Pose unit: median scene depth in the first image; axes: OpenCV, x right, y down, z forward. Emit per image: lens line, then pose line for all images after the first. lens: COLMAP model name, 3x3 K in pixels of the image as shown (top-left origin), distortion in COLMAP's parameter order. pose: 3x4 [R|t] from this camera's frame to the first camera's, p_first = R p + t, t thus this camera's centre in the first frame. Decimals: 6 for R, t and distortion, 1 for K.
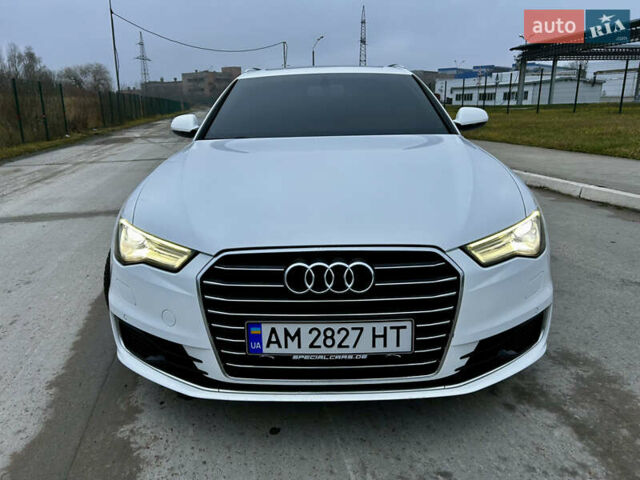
lens RADIAL K [[483.0, 0, 321.1], [0, 483.0, 237.9], [0, 0, 1]] dist [0.044022, -0.049843]
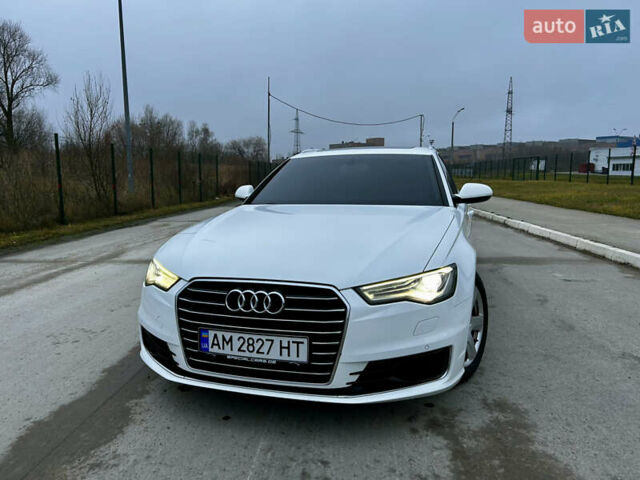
lens RADIAL K [[483.0, 0, 321.1], [0, 483.0, 240.3], [0, 0, 1]] dist [0.044022, -0.049843]
pose [[0.959381, 0.049145, -0.277801, 0.511314], [-0.084499, 0.989560, -0.116755, 0.046786], [0.269163, 0.135487, 0.953517, -0.279730]]
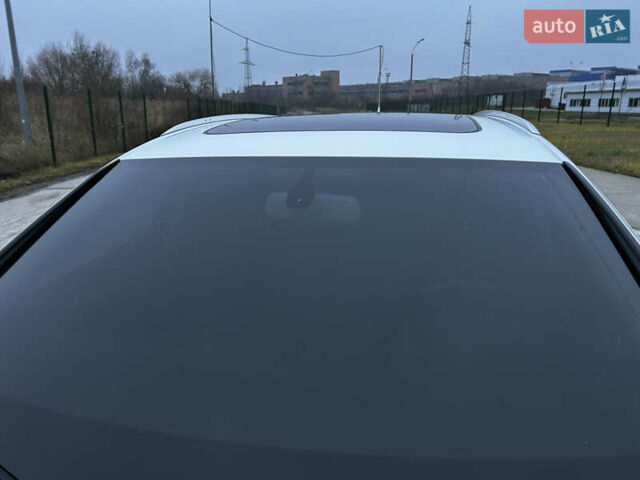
lens RADIAL K [[483.0, 0, 319.1], [0, 483.0, 234.6], [0, 0, 1]] dist [0.044022, -0.049843]
pose [[0.980582, 0.057558, -0.187473, 0.156326], [-0.059667, 0.998202, -0.005622, -0.514757], [0.186812, 0.016699, 0.982254, 1.176849]]
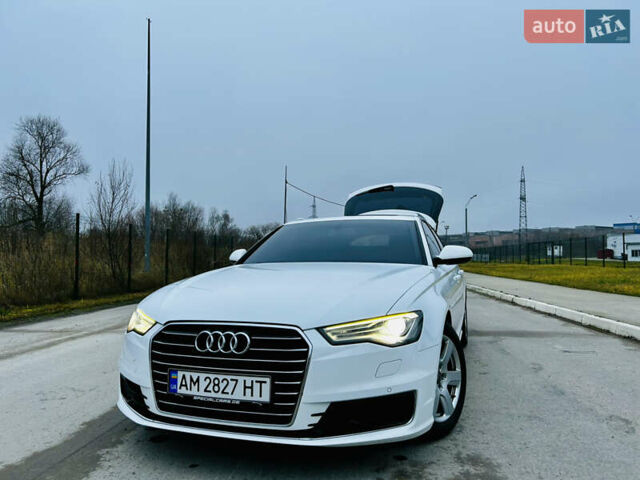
lens RADIAL K [[483.0, 0, 319.4], [0, 483.0, 244.6], [0, 0, 1]] dist [0.044022, -0.049843]
pose [[0.947703, 0.005795, -0.319102, 0.664184], [-0.098608, 0.956233, -0.275490, 0.152537], [0.303540, 0.292549, 0.906796, -0.287540]]
